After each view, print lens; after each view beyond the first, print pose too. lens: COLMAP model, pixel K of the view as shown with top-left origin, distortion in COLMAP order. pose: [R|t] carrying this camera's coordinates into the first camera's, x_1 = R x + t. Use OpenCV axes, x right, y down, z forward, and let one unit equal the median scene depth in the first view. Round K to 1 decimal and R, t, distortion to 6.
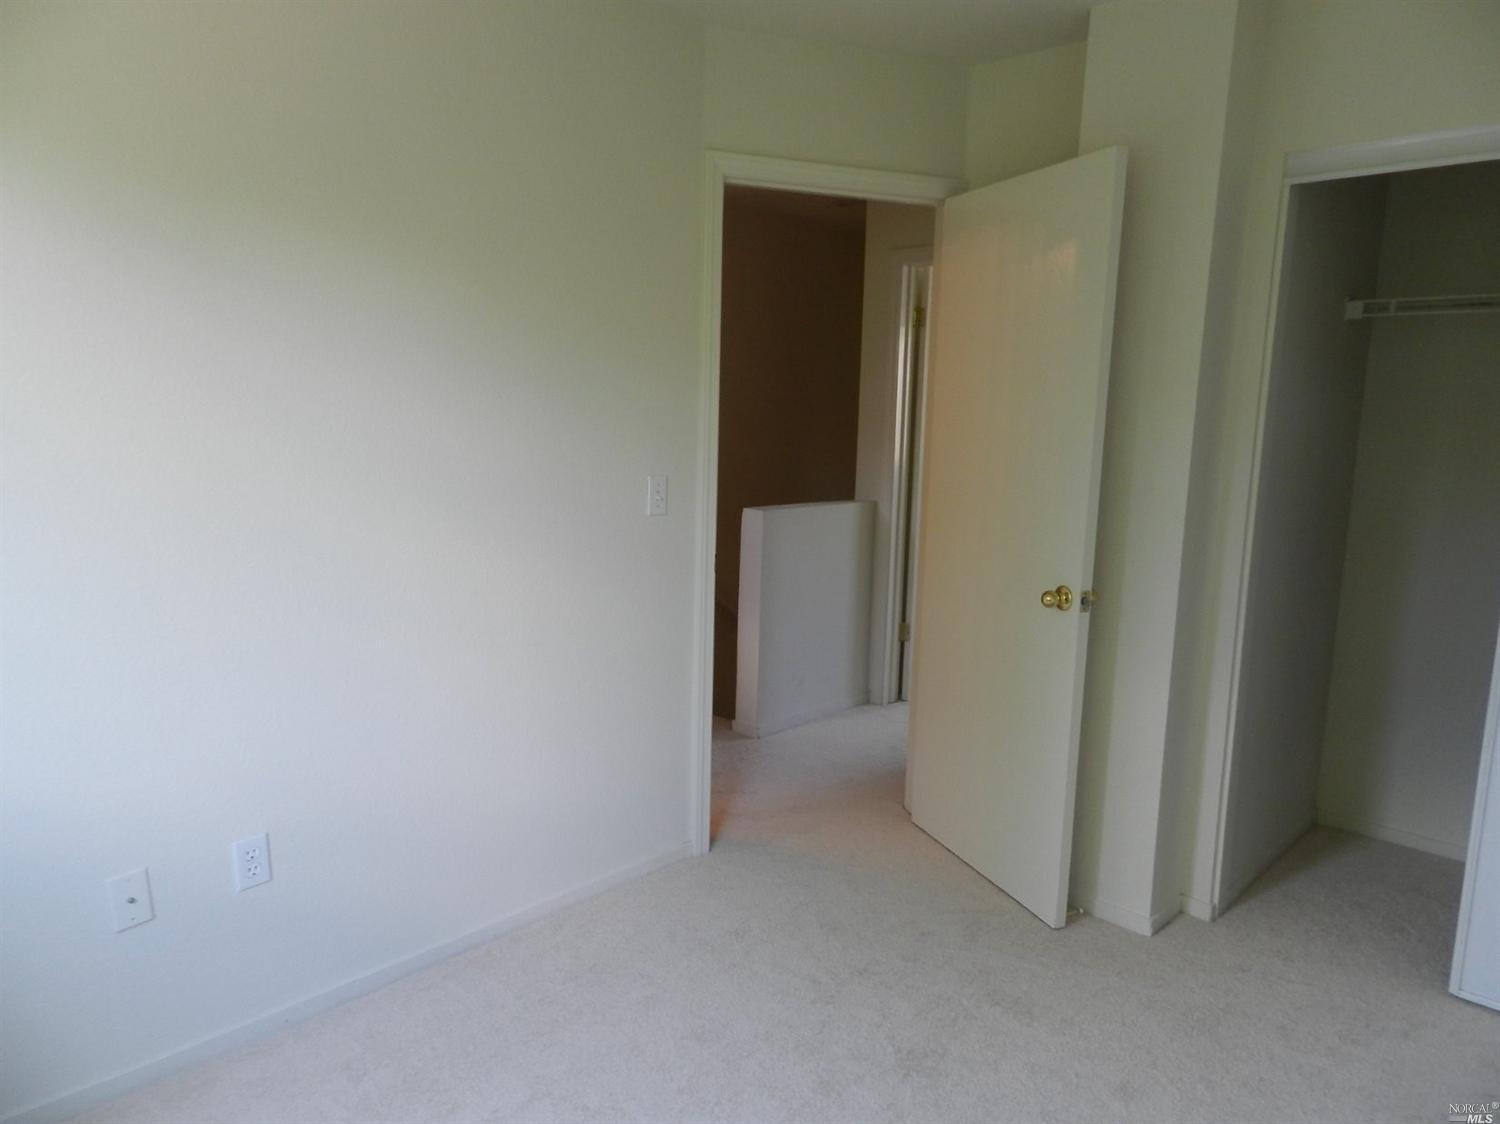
lens RADIAL K [[1027.3, 0, 750.6], [0, 1027.3, 557.0], [0, 0, 1]] dist [0.023928, -0.014106]
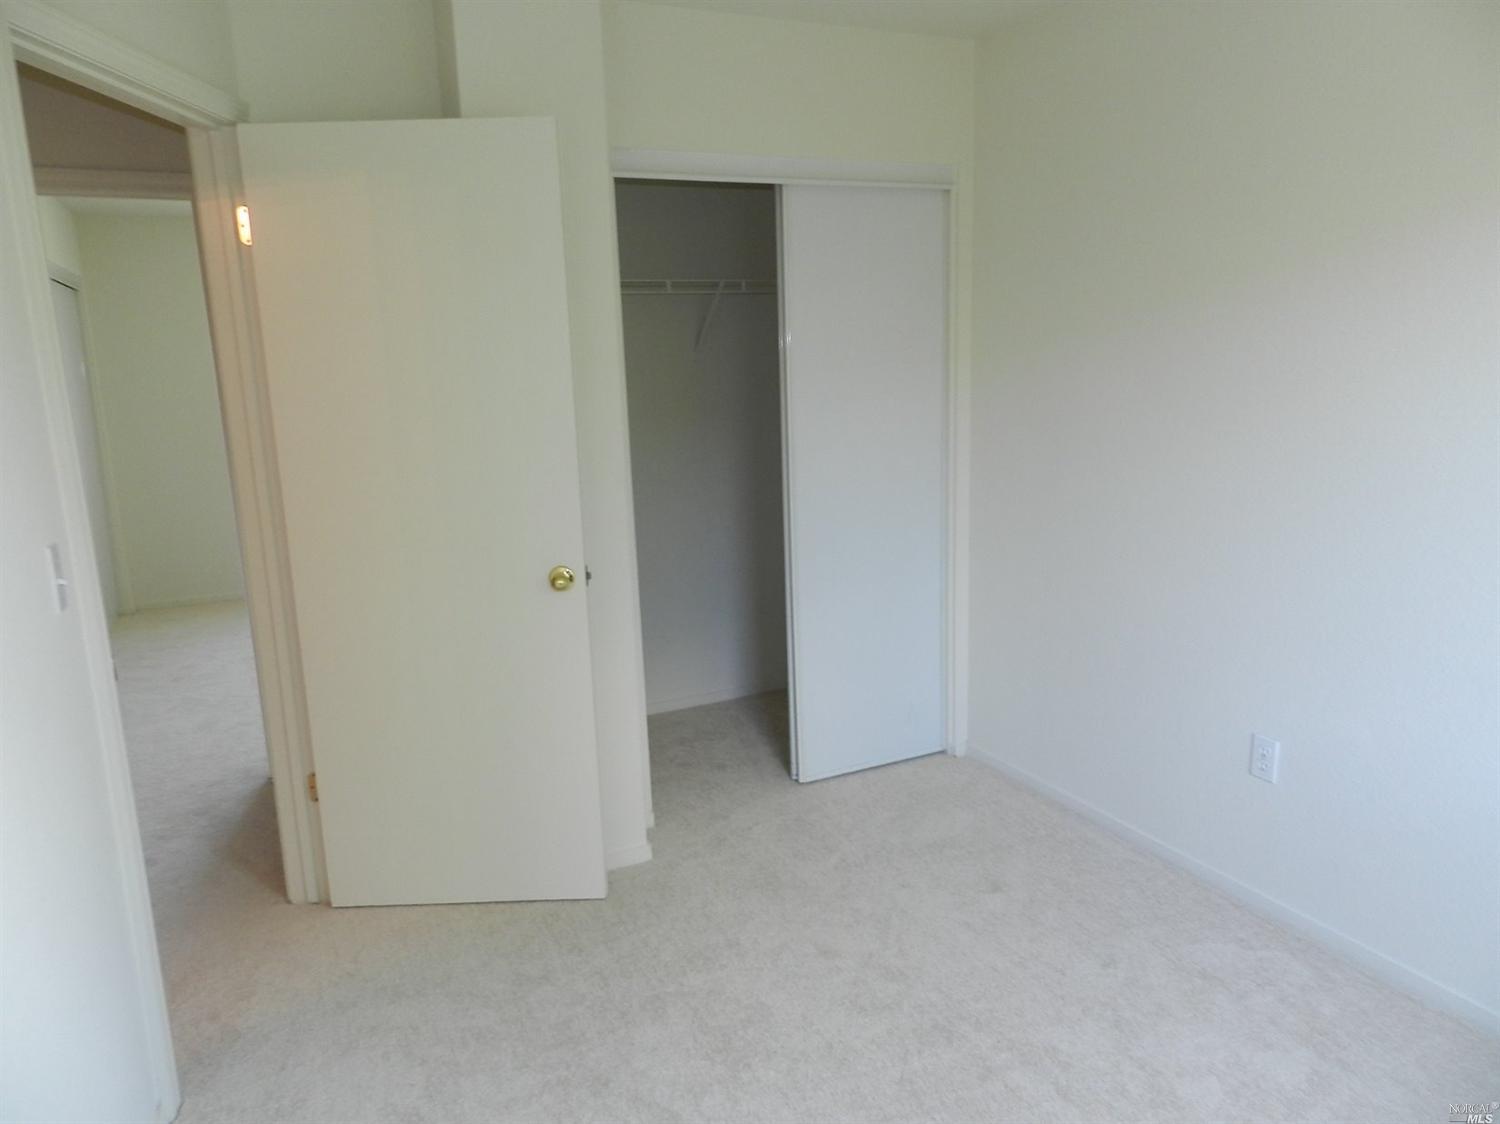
lens RADIAL K [[1027.3, 0, 753.9], [0, 1027.3, 560.8], [0, 0, 1]] dist [0.023928, -0.014106]
pose [[0.353195, -0.213418, 0.910882, -0.487792], [0.176903, 0.971303, 0.158980, -0.093903], [-0.918672, 0.104987, 0.380814, 0.428838]]
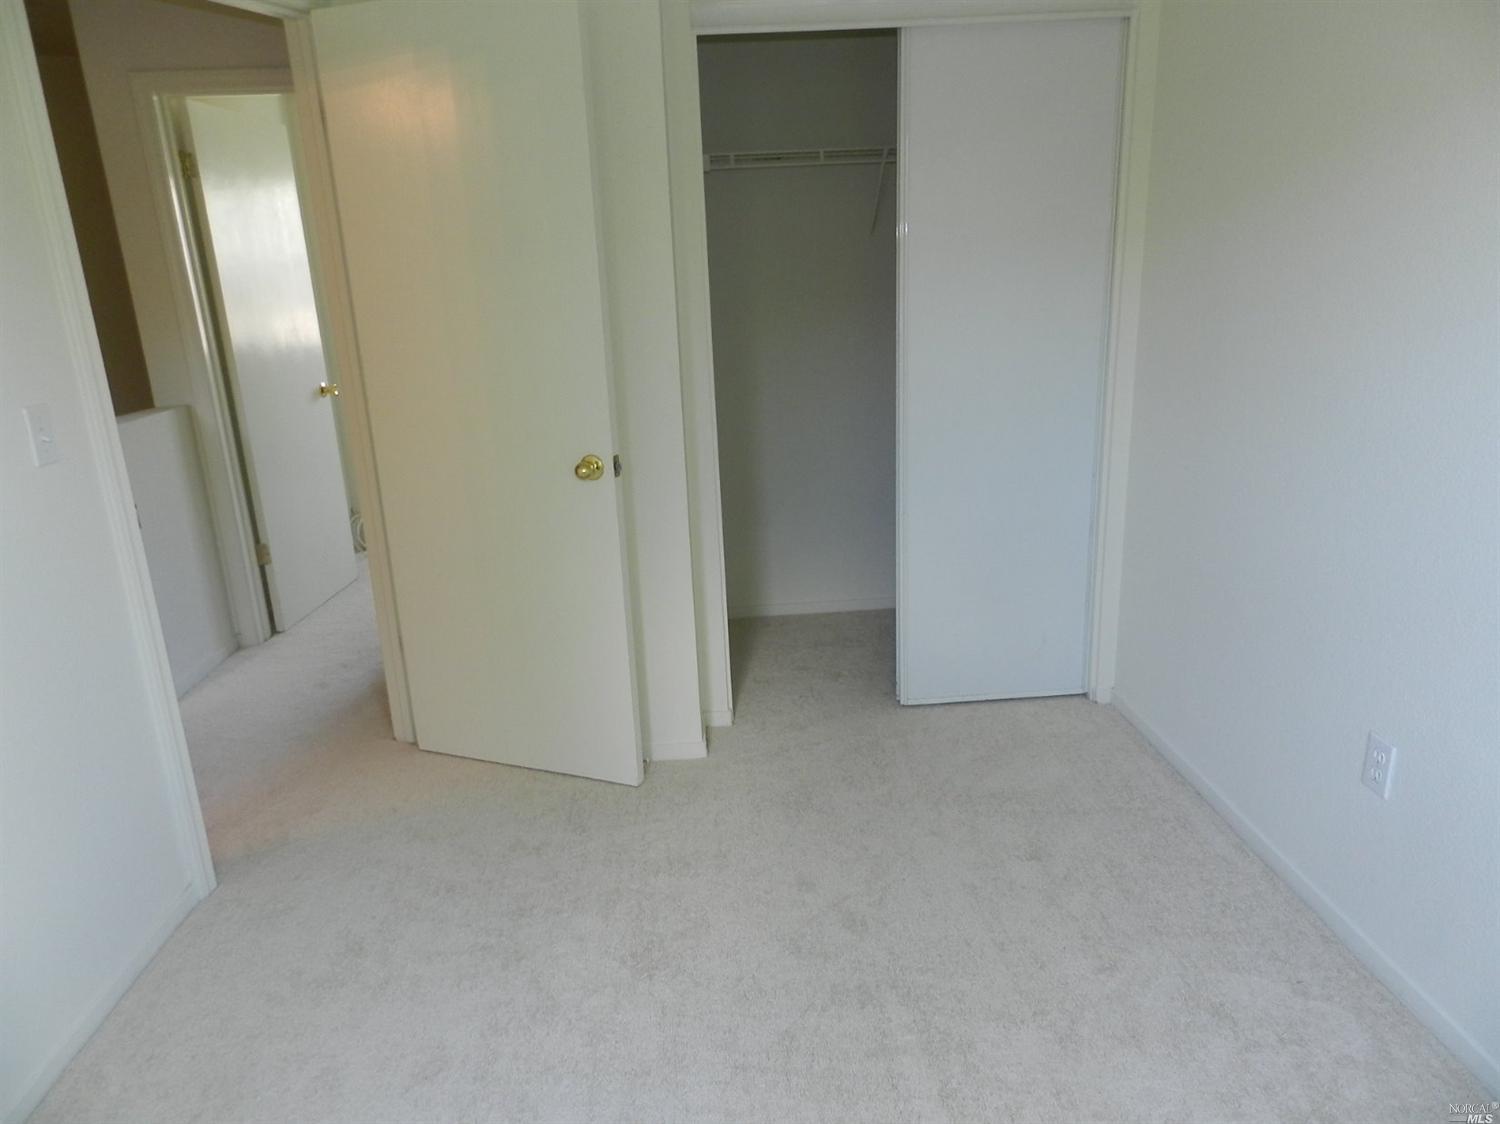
lens RADIAL K [[1027.3, 0, 754.2], [0, 1027.3, 562.9], [0, 0, 1]] dist [0.023928, -0.014106]
pose [[0.678491, -0.257361, 0.688051, -0.265197], [0.163087, 0.966021, 0.200513, -0.040214], [-0.716276, -0.023834, 0.697409, 0.198720]]
